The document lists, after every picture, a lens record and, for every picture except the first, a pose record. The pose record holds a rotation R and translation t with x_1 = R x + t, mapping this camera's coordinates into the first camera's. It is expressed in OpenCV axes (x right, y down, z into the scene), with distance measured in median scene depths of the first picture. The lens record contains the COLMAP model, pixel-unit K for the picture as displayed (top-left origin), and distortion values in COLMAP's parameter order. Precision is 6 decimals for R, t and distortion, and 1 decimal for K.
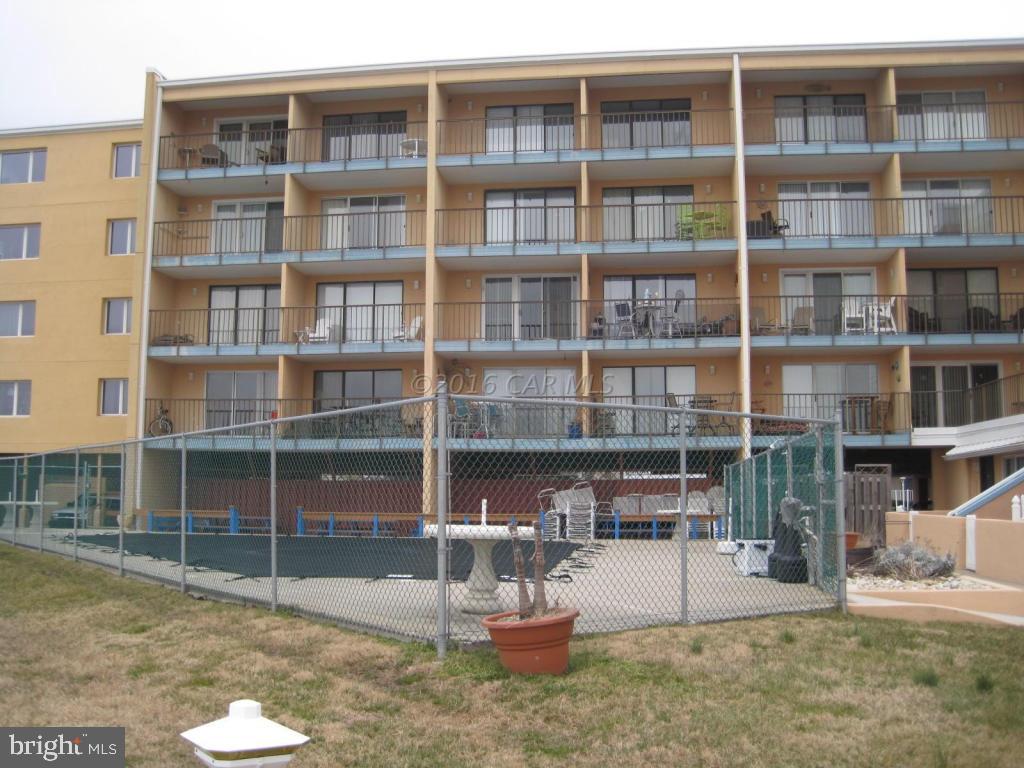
lens RADIAL K [[1055.6, 0, 512.0], [0, 1055.6, 384.0], [0, 0, 1]] dist [-0.179723, 0.159448]
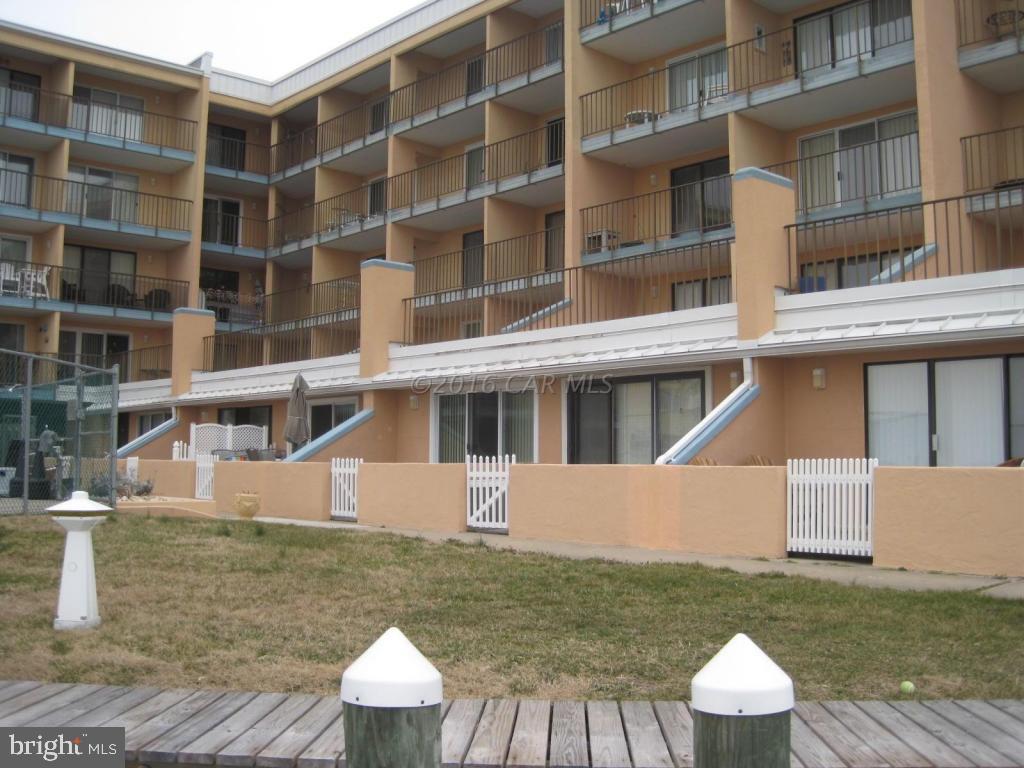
lens RADIAL K [[1055.6, 0, 512.0], [0, 1055.6, 384.0], [0, 0, 1]] dist [-0.179723, 0.159448]
pose [[0.643042, 0.060355, 0.763449, -0.142913], [-0.085694, 0.996300, -0.006584, 0.006126], [-0.761021, -0.061189, 0.645835, -0.099056]]
